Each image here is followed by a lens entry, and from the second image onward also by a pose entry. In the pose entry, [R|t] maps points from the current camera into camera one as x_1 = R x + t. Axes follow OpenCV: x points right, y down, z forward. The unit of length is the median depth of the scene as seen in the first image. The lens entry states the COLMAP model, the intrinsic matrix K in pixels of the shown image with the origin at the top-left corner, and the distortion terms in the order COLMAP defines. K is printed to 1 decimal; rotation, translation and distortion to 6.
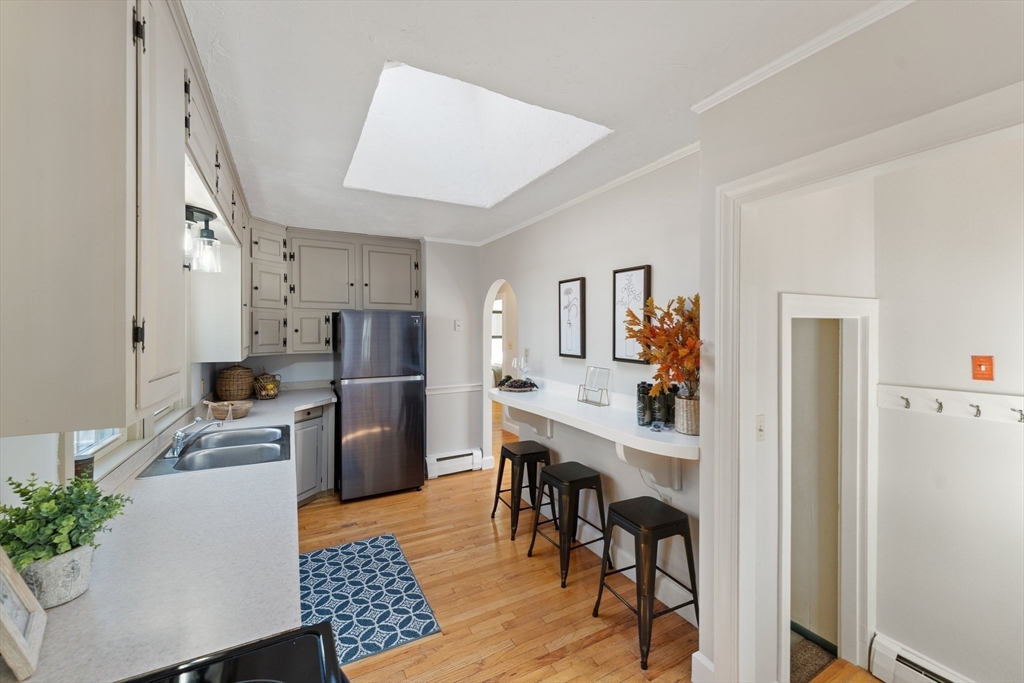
lens RADIAL K [[408.0, 0, 514.4], [0, 408.0, 327.6], [0, 0, 1]] dist [0.000347, 0.000040]
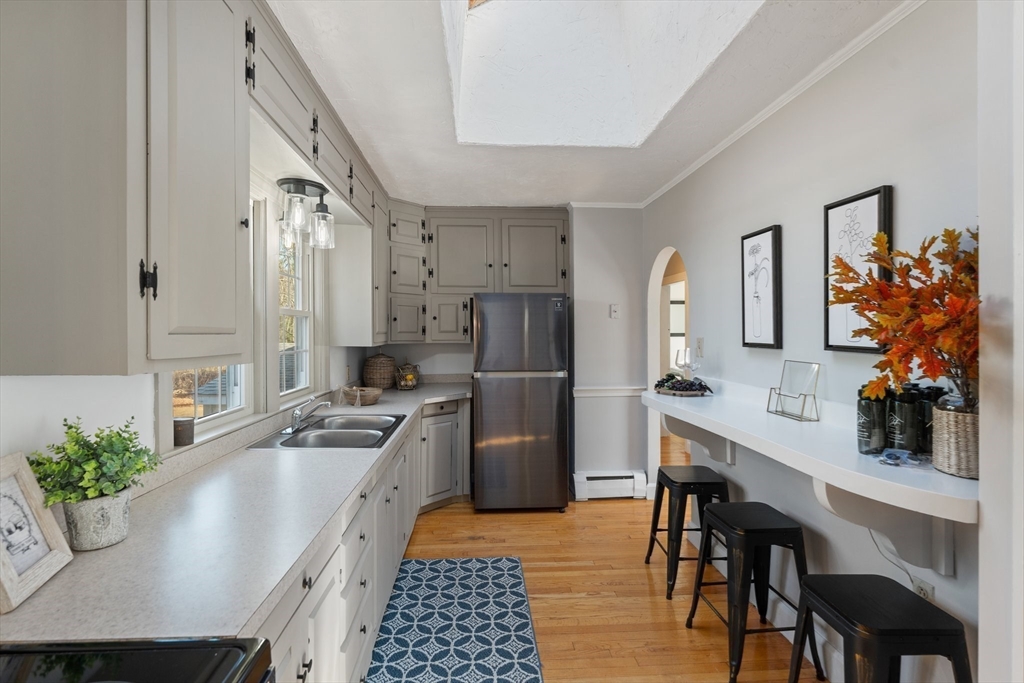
lens RADIAL K [[479.7, 0, 509.8], [0, 479.7, 328.9], [0, 0, 1]] dist [-0.001755, -0.000541]
pose [[0.908267, -0.001061, -0.418389, 0.107342], [0.001004, 0.999999, -0.000357, 0.047095], [0.418389, -0.000096, 0.908268, 0.123894]]
